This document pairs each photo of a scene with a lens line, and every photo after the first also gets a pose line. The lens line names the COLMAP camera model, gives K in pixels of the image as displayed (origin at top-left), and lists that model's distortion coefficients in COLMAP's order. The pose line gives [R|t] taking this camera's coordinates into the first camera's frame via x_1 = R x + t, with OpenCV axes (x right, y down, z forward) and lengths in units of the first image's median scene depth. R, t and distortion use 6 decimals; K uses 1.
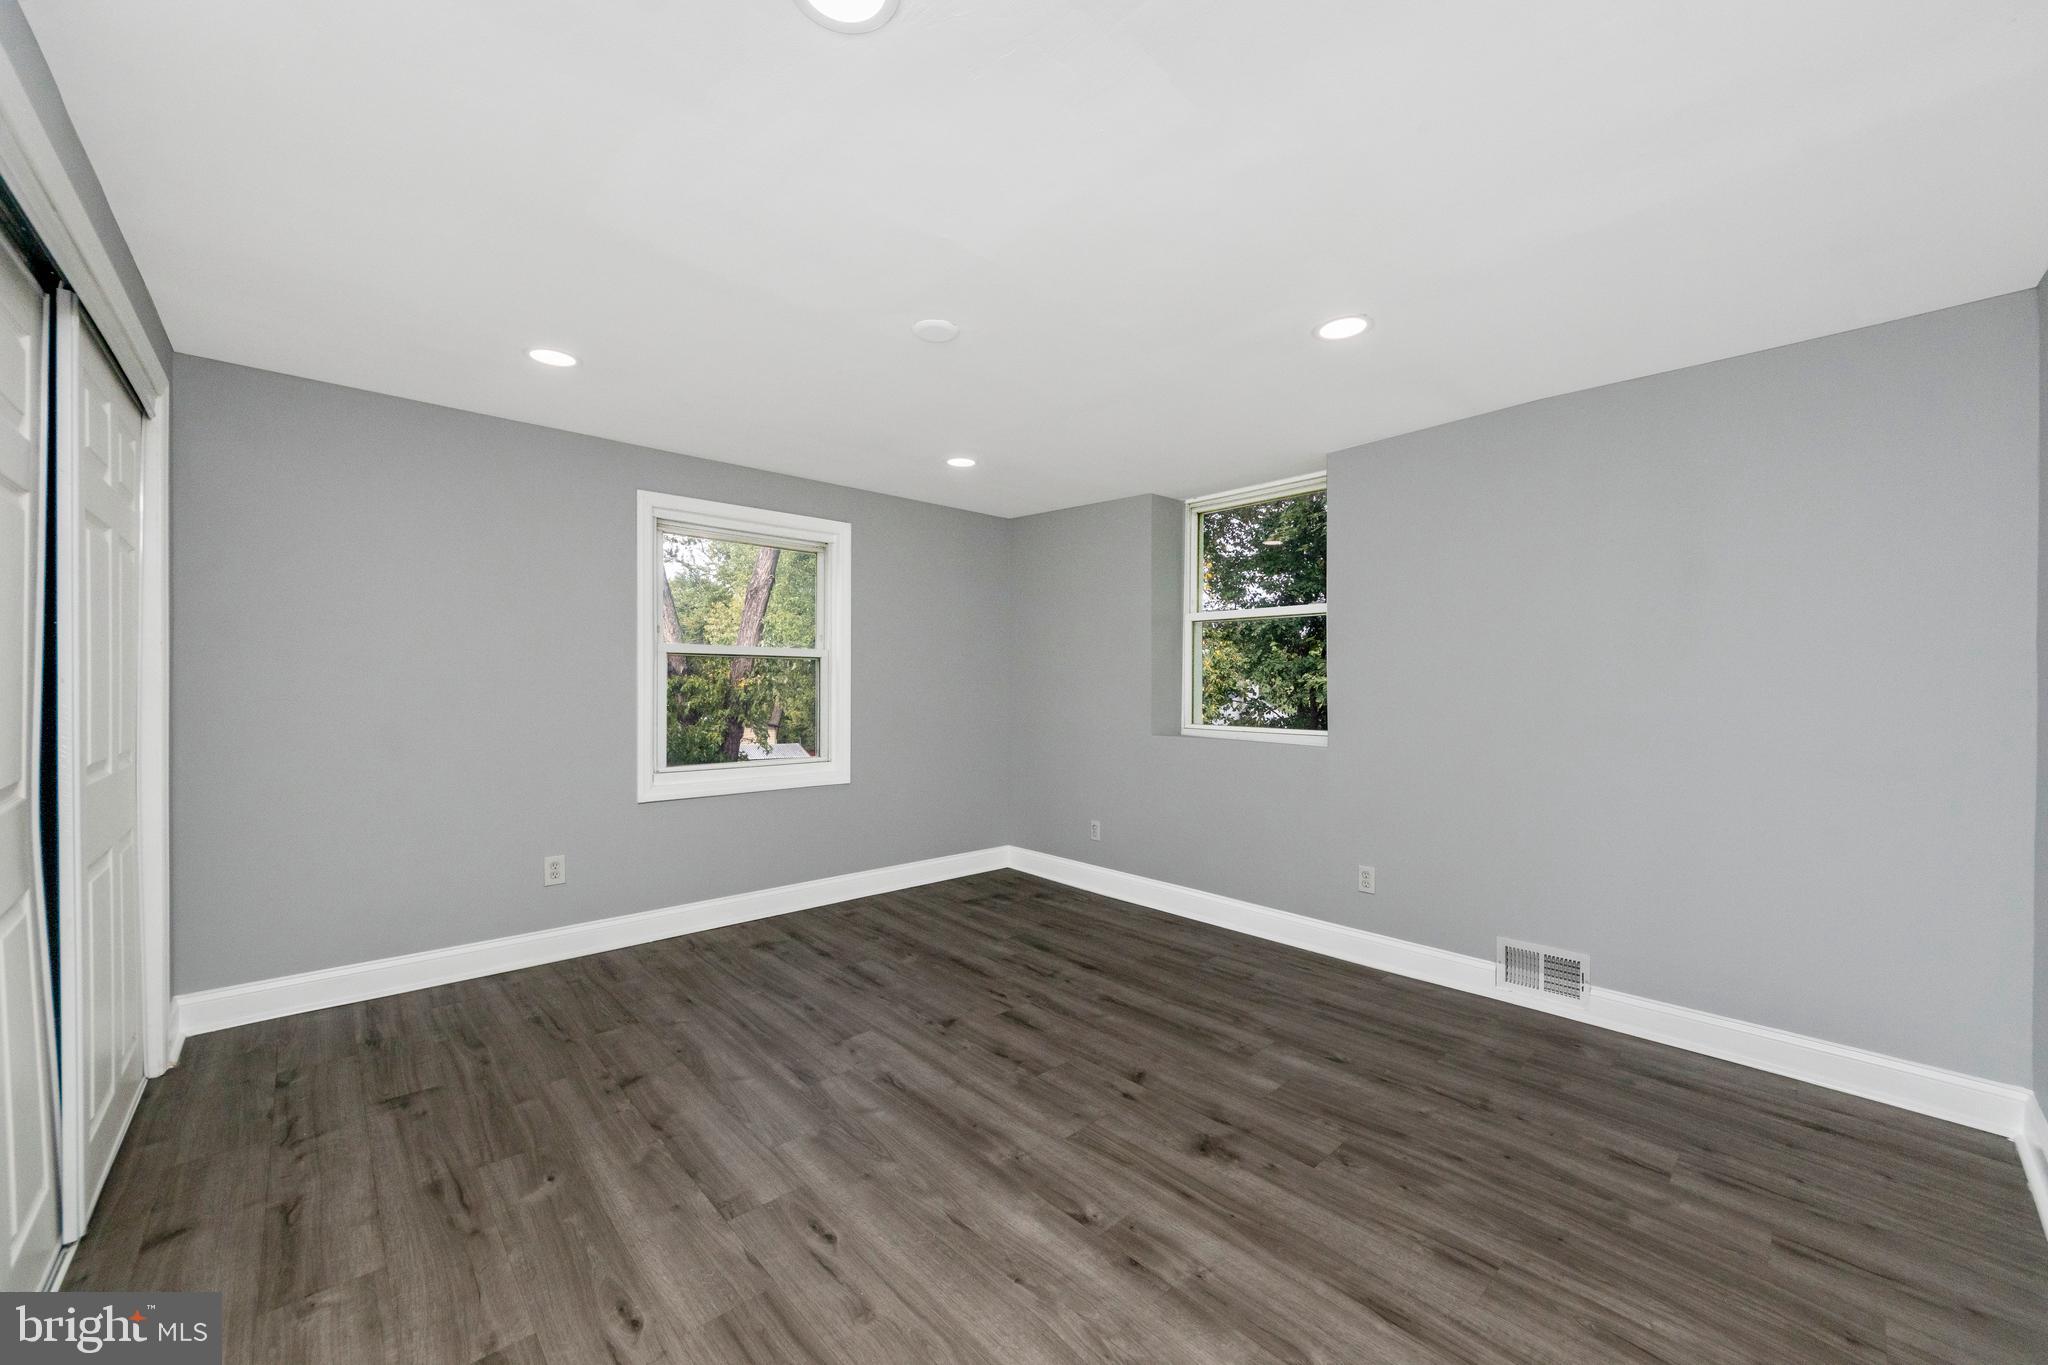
lens RADIAL K [[770.8, 0, 978.5], [0, 770.8, 691.7], [0, 0, 1]] dist [0.000816, -0.002423]
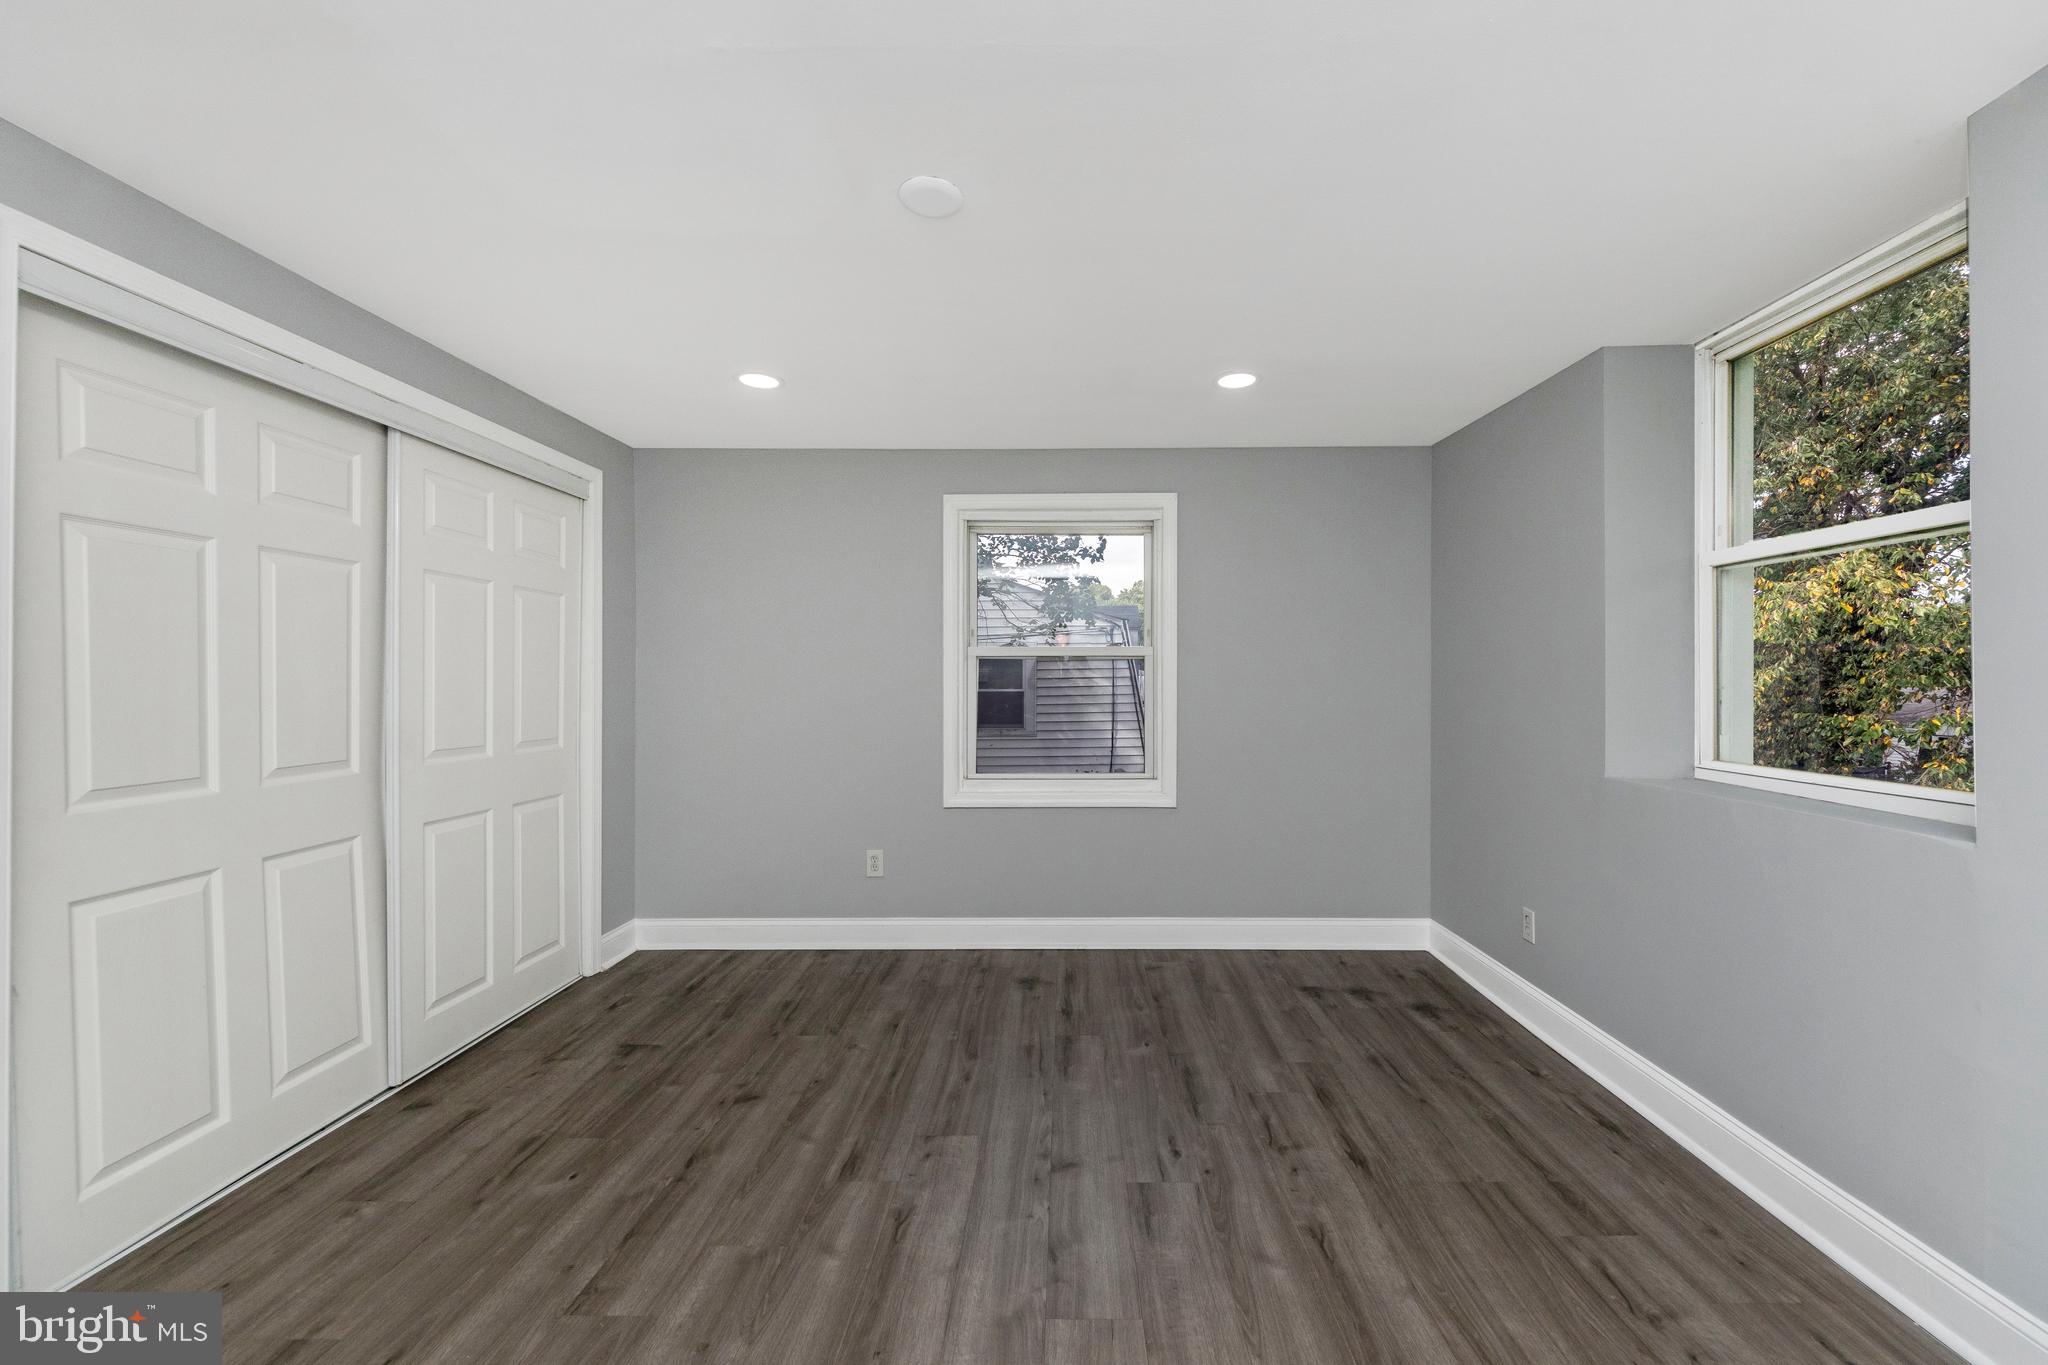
lens RADIAL K [[770.8, 0, 1028.0], [0, 770.8, 679.1], [0, 0, 1]] dist [0.000816, -0.002423]
pose [[0.747718, -0.009291, -0.663951, 0.361519], [0.004716, 0.999951, -0.008681, -0.016207], [0.663999, 0.003360, 0.747726, 0.379296]]
